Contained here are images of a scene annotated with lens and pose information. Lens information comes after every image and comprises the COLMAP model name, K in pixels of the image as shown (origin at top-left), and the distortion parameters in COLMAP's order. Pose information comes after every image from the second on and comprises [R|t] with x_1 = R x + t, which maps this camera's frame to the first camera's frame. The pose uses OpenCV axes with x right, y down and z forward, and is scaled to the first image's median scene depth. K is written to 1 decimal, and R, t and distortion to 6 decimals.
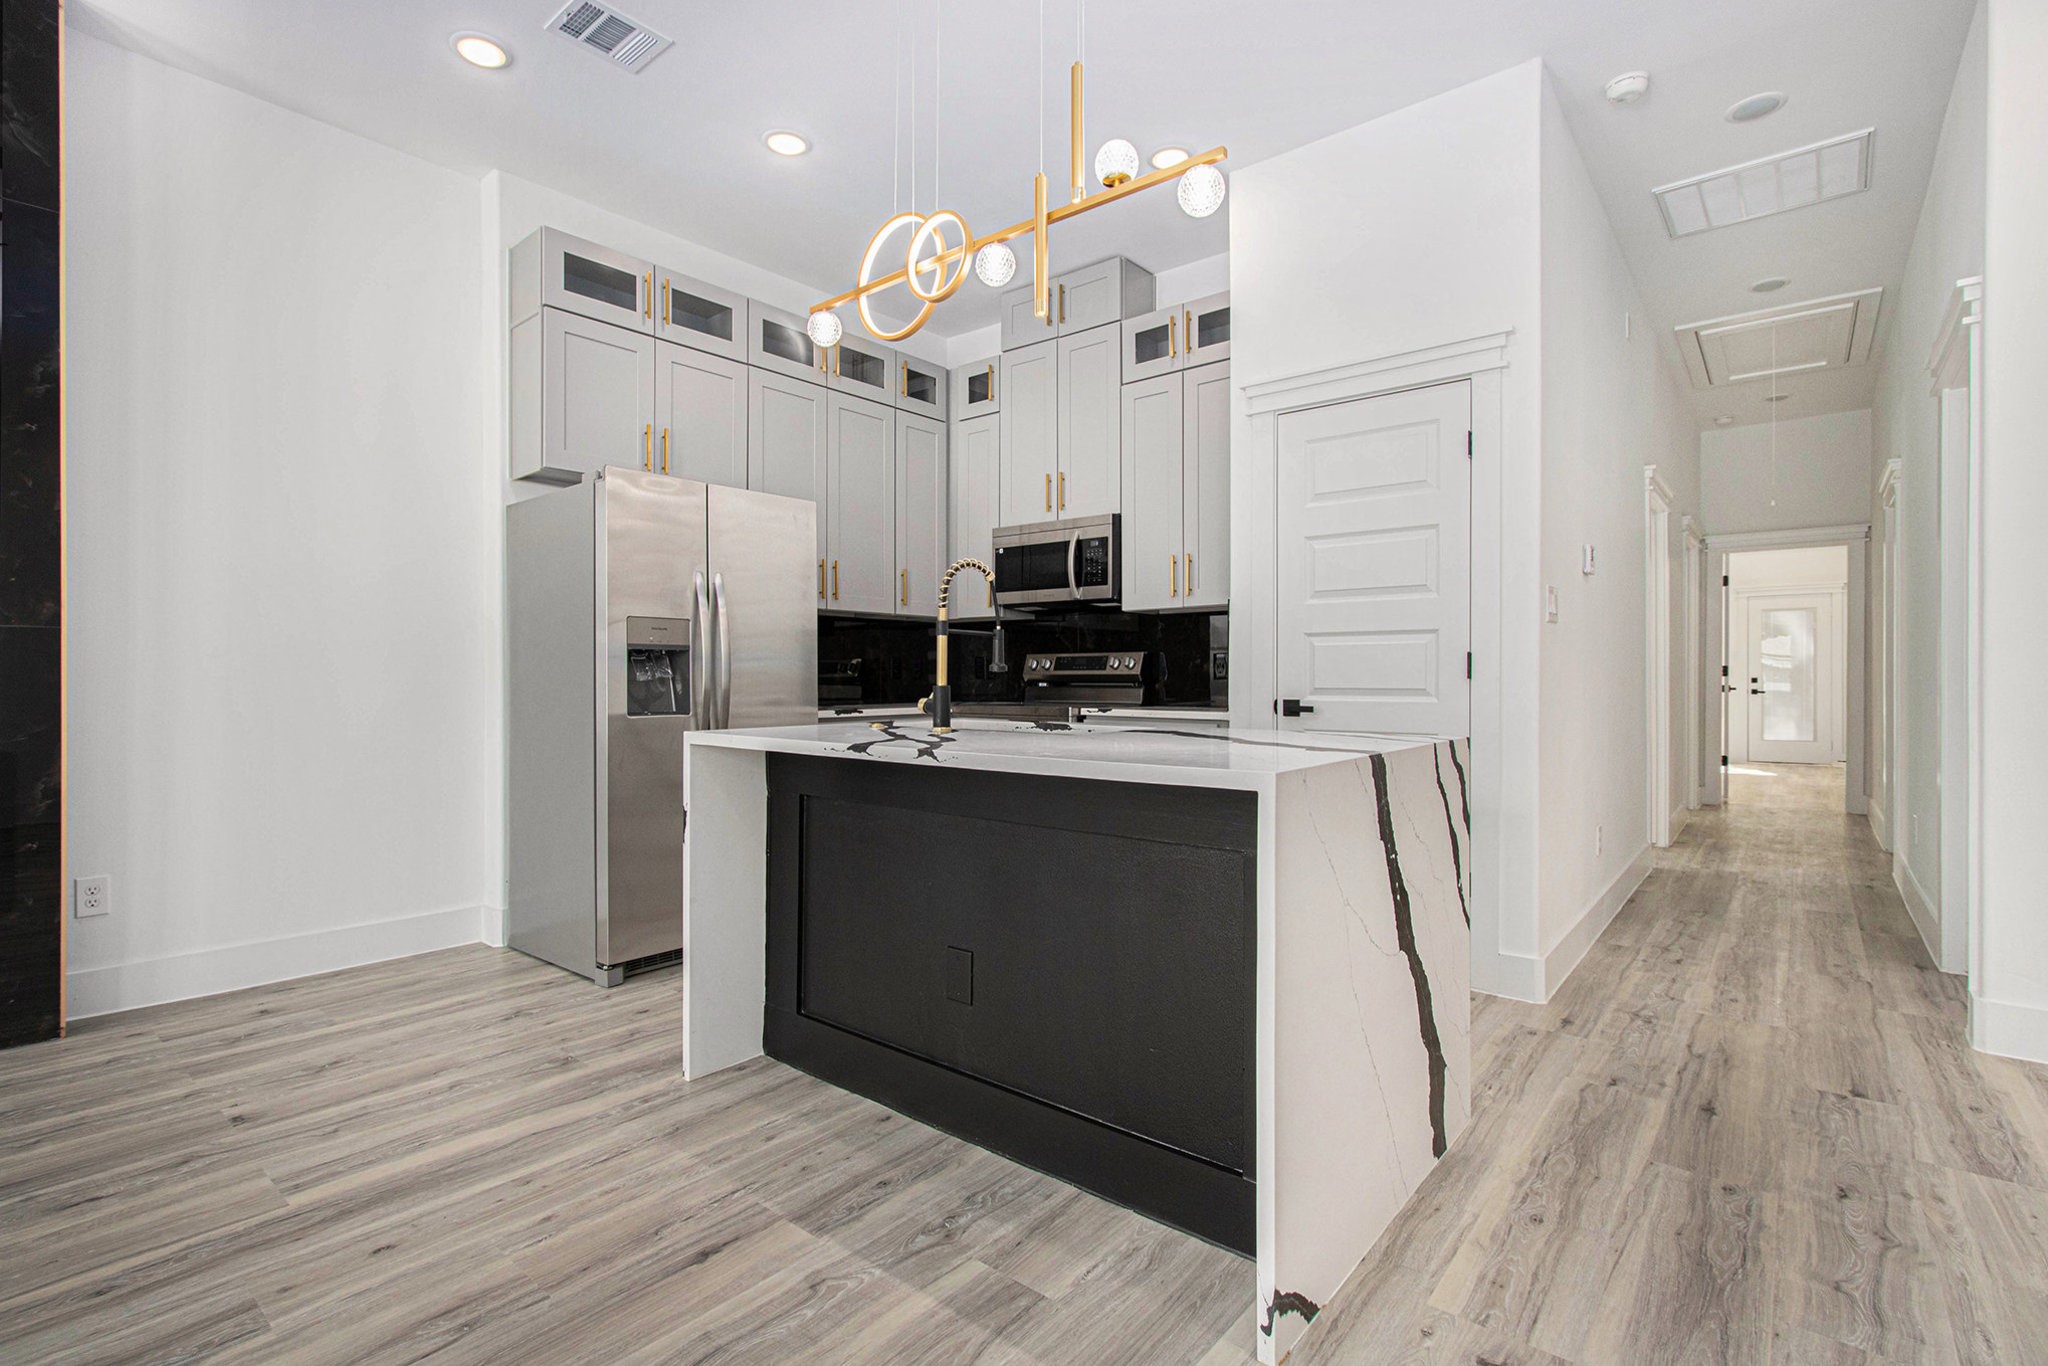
lens RADIAL K [[964.9, 0, 1010.5], [0, 964.9, 684.2], [0, 0, 1]] dist [-0.020438, 0.005307]
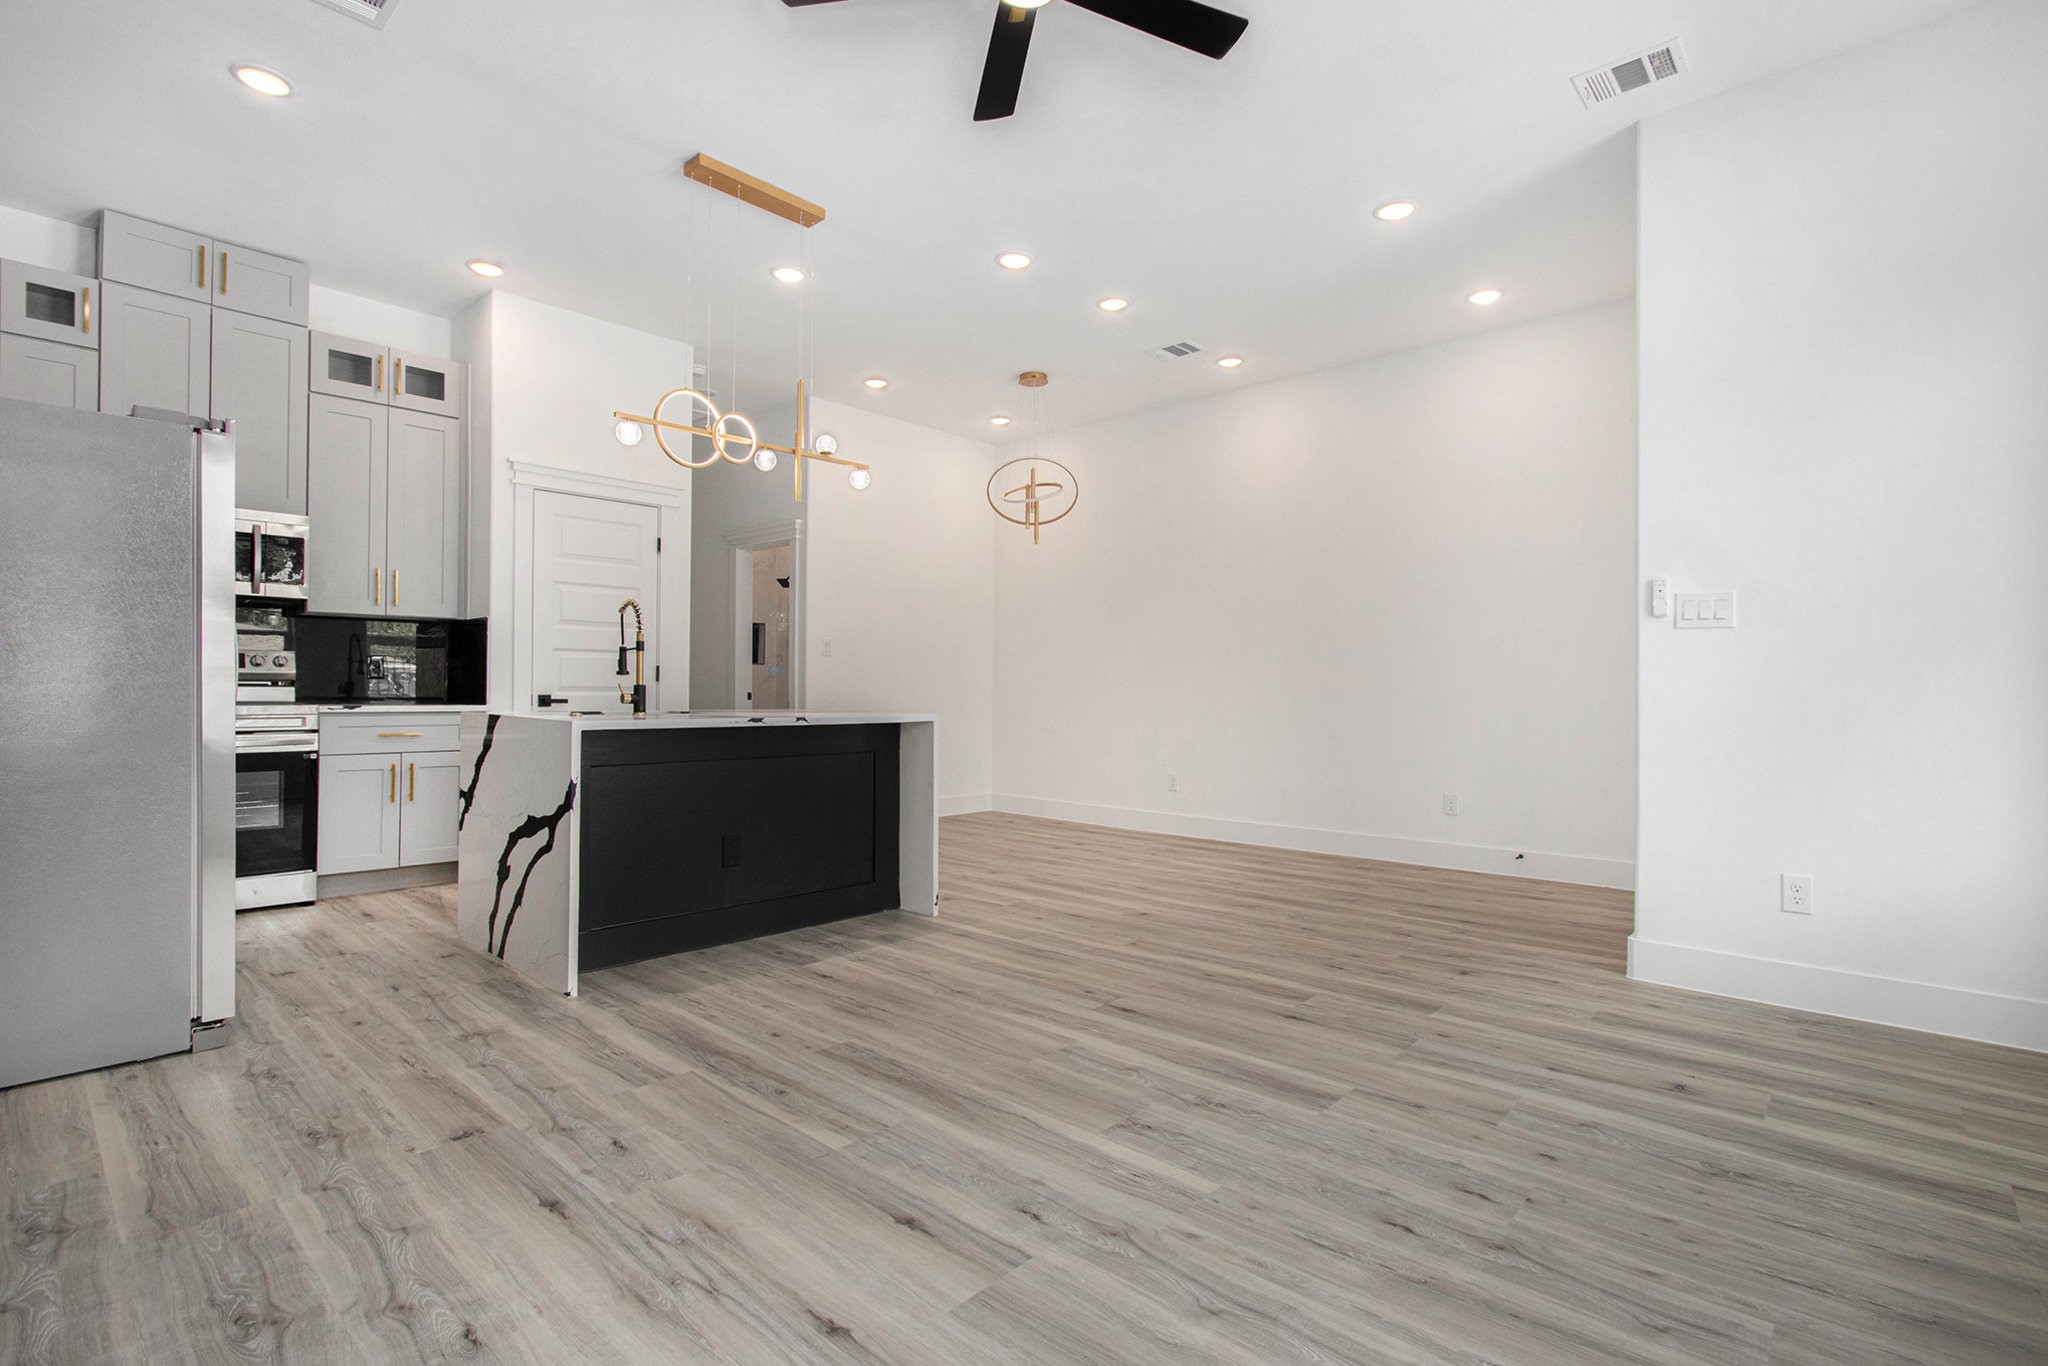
lens RADIAL K [[935.1, 0, 1031.9], [0, 935.1, 689.7], [0, 0, 1]] dist [-0.018210, -0.000145]
pose [[0.034751, -0.001144, 0.999395, -1.332035], [-0.007972, 0.999967, 0.001422, 0.000830], [-0.999364, -0.008016, 0.034741, 0.308237]]
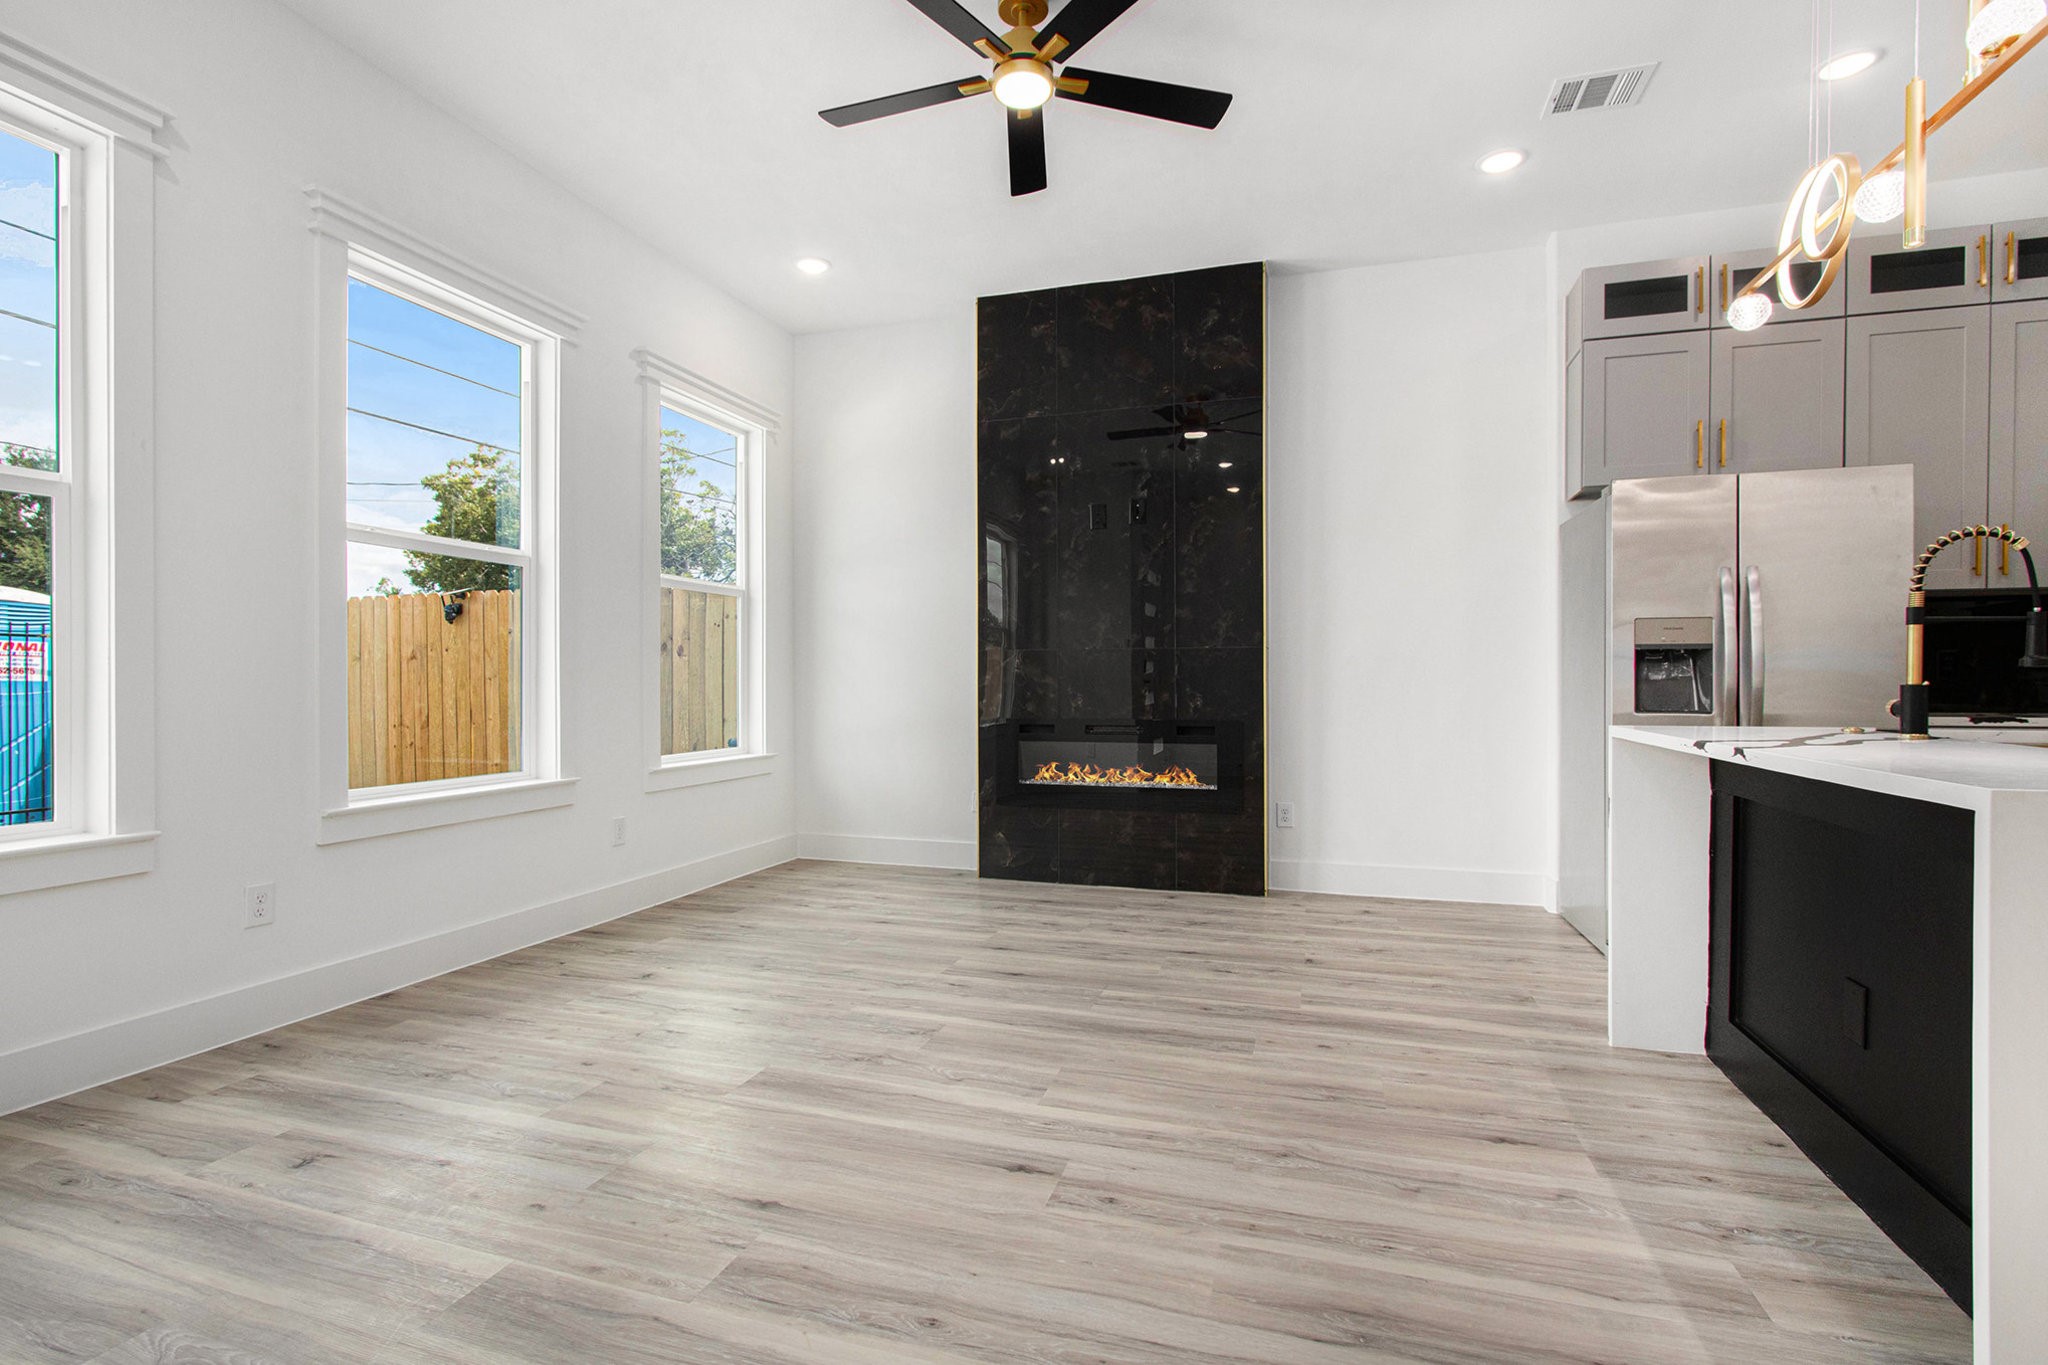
lens RADIAL K [[964.9, 0, 1010.5], [0, 964.9, 683.7], [0, 0, 1]] dist [-0.020438, 0.005307]
pose [[0.375171, 0.002198, -0.926953, 0.355676], [-0.004358, 0.999990, 0.000608, 0.003462], [0.926945, 0.003812, 0.375177, -0.035652]]
